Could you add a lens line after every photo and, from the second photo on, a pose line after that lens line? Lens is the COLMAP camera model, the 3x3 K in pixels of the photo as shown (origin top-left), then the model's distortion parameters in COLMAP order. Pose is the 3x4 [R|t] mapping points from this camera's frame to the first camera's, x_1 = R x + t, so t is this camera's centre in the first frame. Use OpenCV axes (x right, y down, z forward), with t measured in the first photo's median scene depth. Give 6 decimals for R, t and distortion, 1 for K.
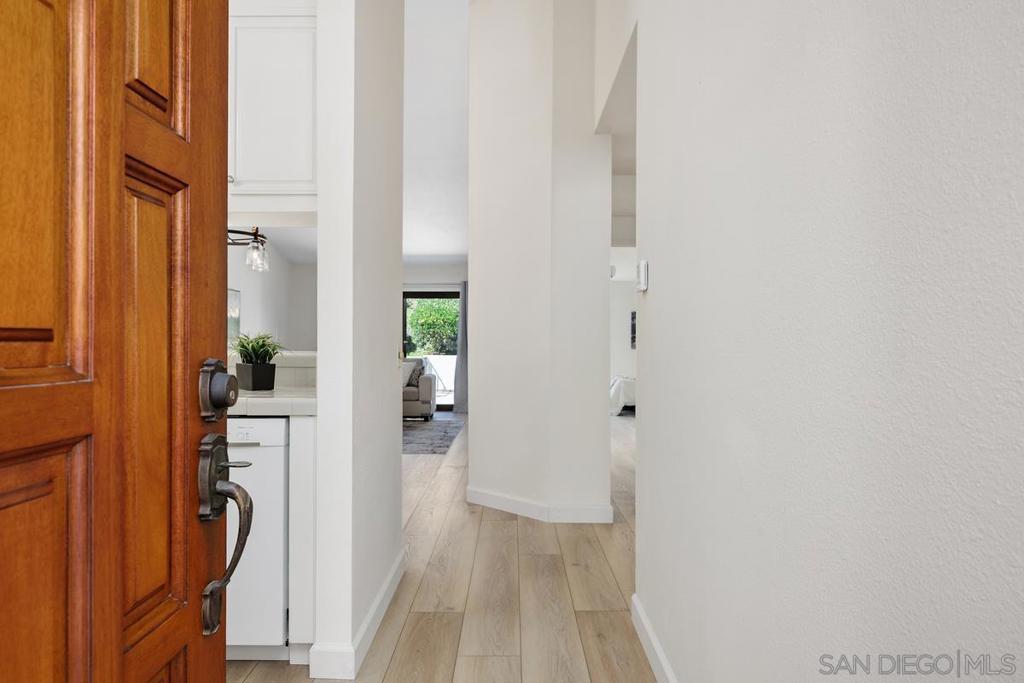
lens RADIAL K [[698.8, 0, 509.5], [0, 698.8, 339.4], [0, 0, 1]] dist [0.037170, 0.002933]
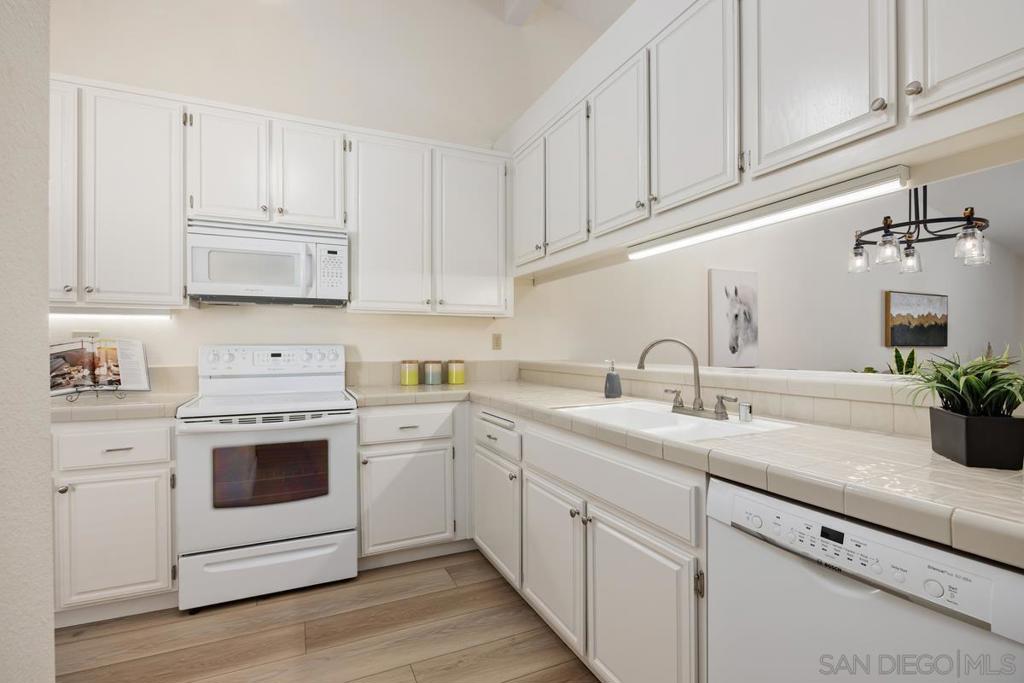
lens RADIAL K [[467.6, 0, 500.8], [0, 467.6, 347.8], [0, 0, 1]] dist [-0.007380, 0.000217]
pose [[0.424882, -0.000762, -0.905249, -0.129437], [-0.002764, 0.999994, -0.002138, -0.009137], [0.905245, 0.003410, 0.424877, 0.347481]]
